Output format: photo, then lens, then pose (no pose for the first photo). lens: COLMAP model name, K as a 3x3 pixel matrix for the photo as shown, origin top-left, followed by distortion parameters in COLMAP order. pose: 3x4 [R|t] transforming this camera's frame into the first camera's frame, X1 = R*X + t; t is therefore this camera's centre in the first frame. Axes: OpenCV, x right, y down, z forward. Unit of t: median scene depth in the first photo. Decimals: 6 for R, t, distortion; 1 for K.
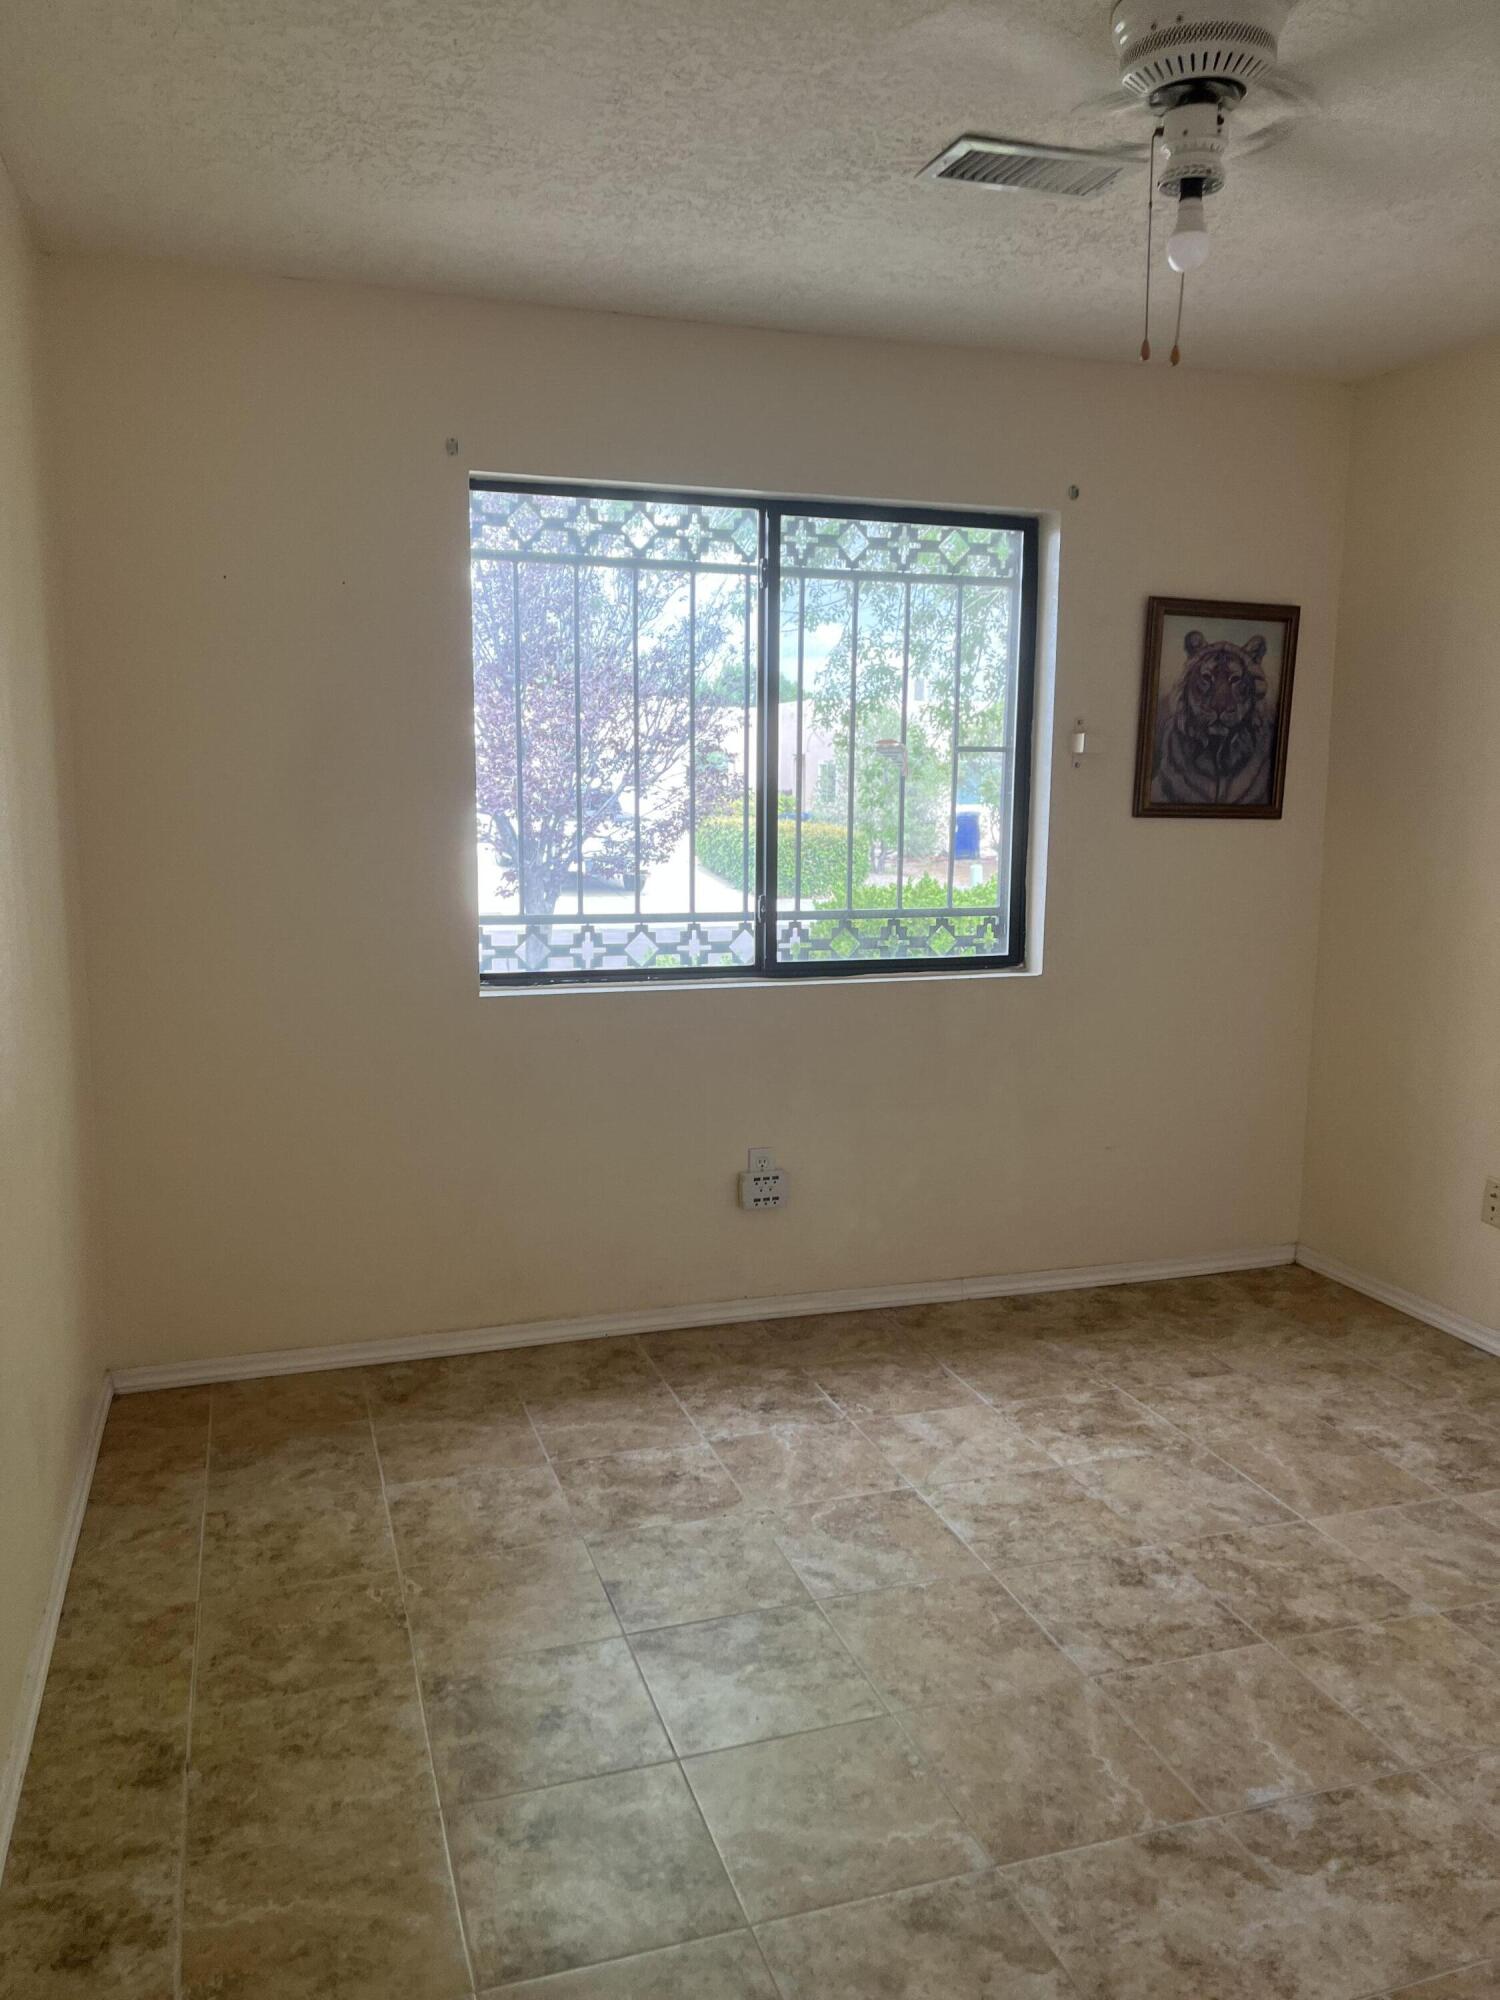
lens RADIAL K [[1514.2, 0, 749.7], [0, 1514.2, 1002.5], [0, 0, 1]] dist [0.059789, -0.069640]
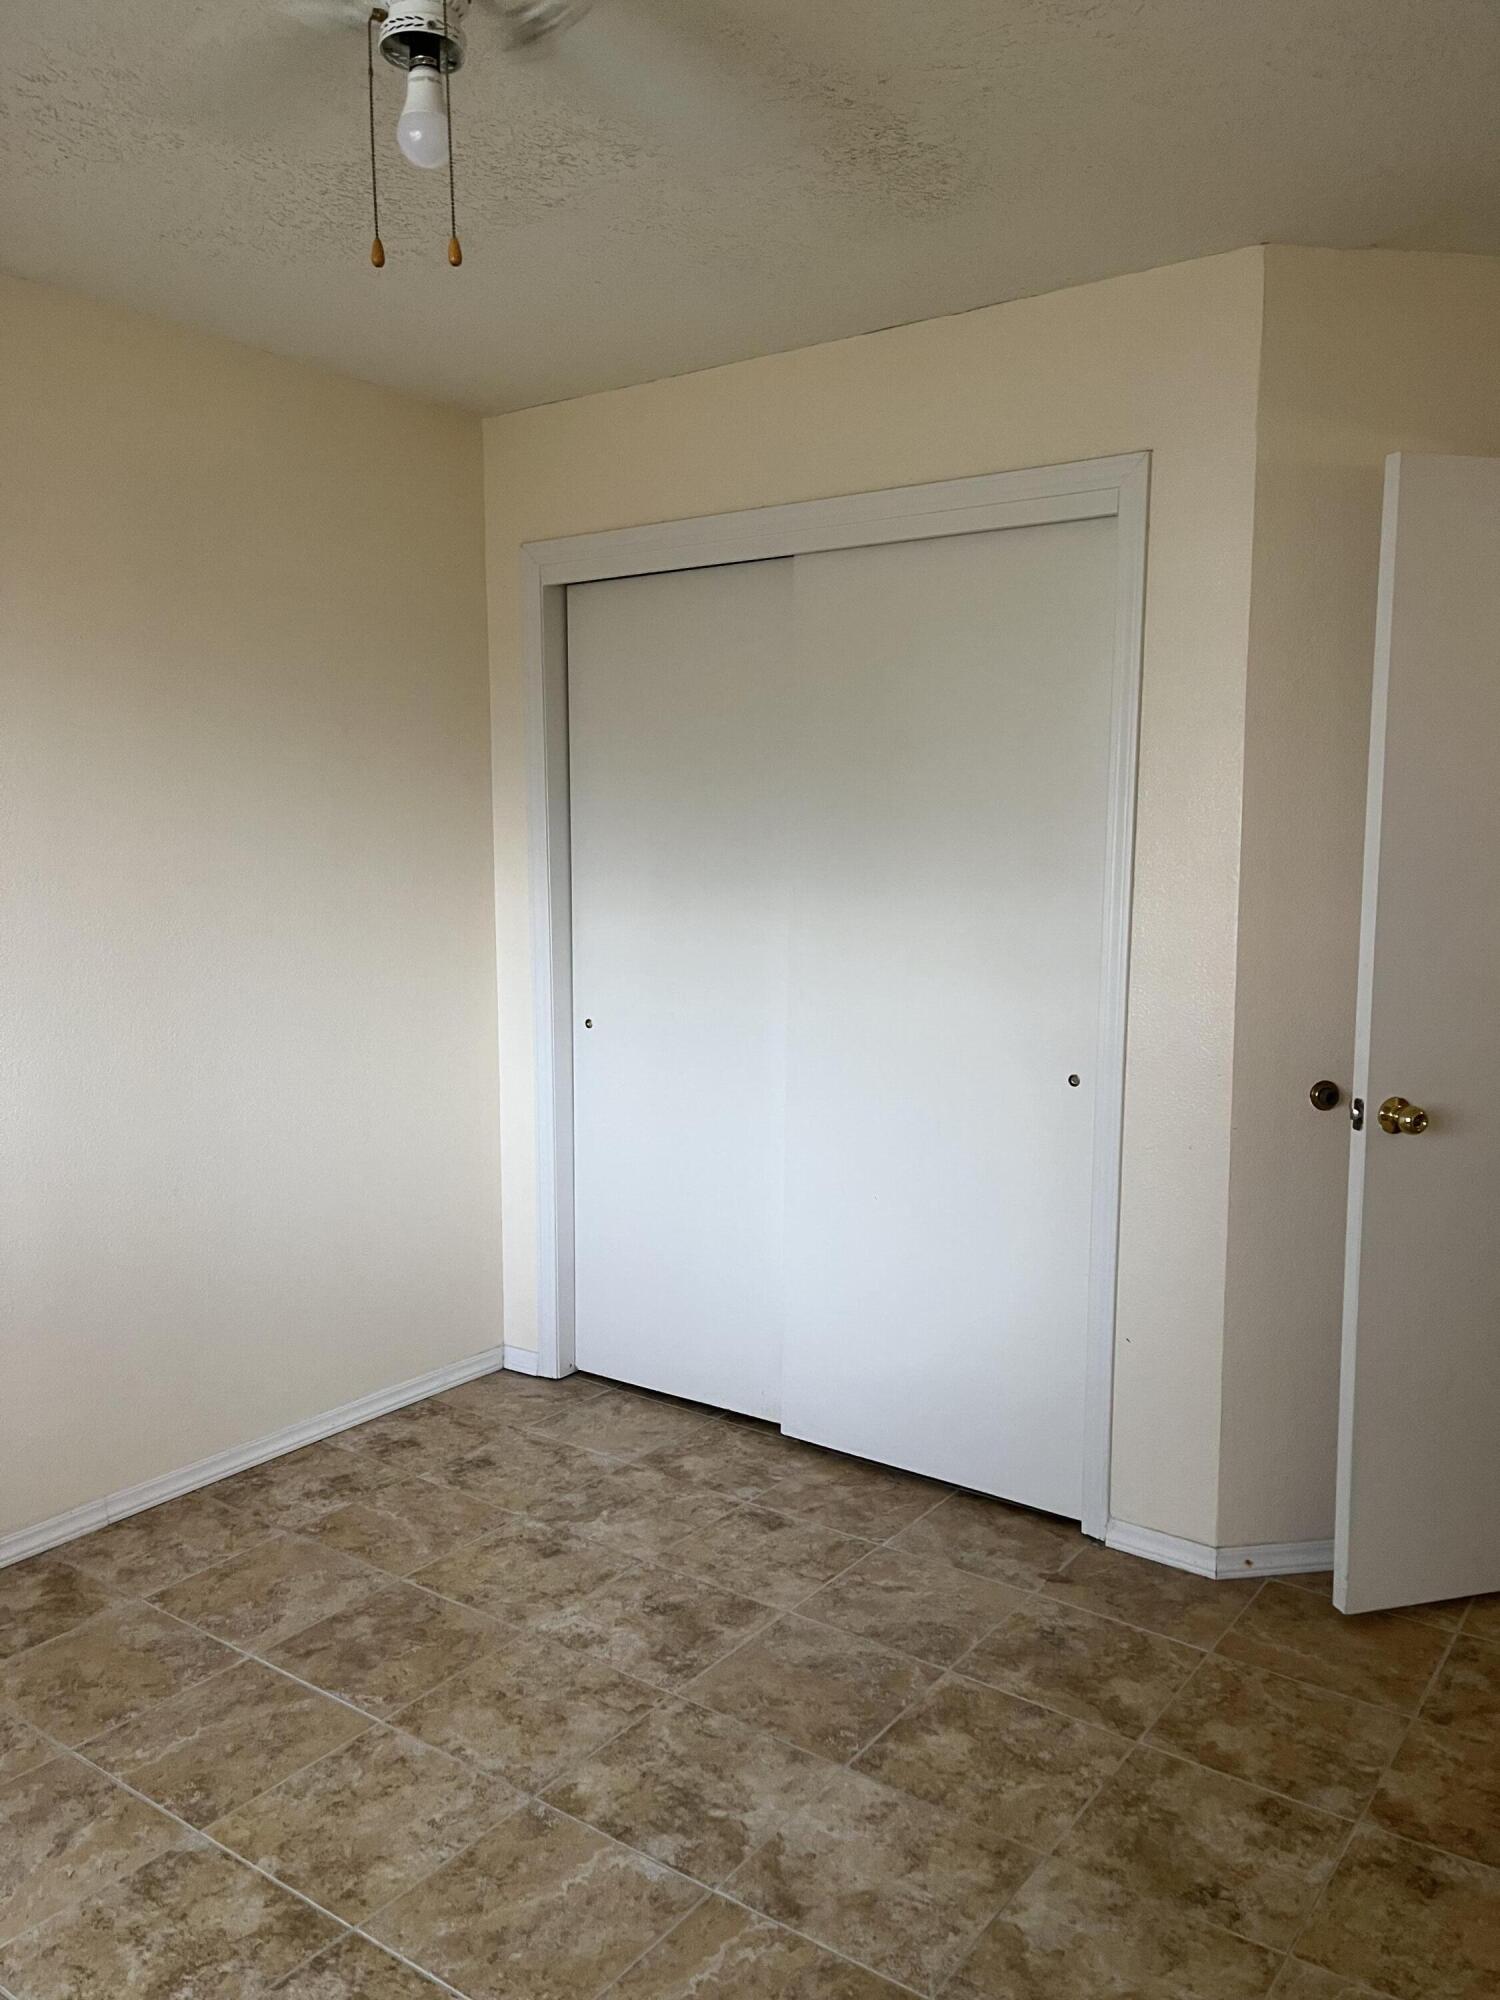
lens RADIAL K [[1514.2, 0, 750.6], [0, 1514.2, 999.9], [0, 0, 1]] dist [0.059789, -0.069640]
pose [[-0.589687, -0.093431, 0.802209, -0.443011], [0.111693, 0.974307, 0.195578, -0.216193], [-0.799871, 0.204931, -0.564100, 1.394605]]
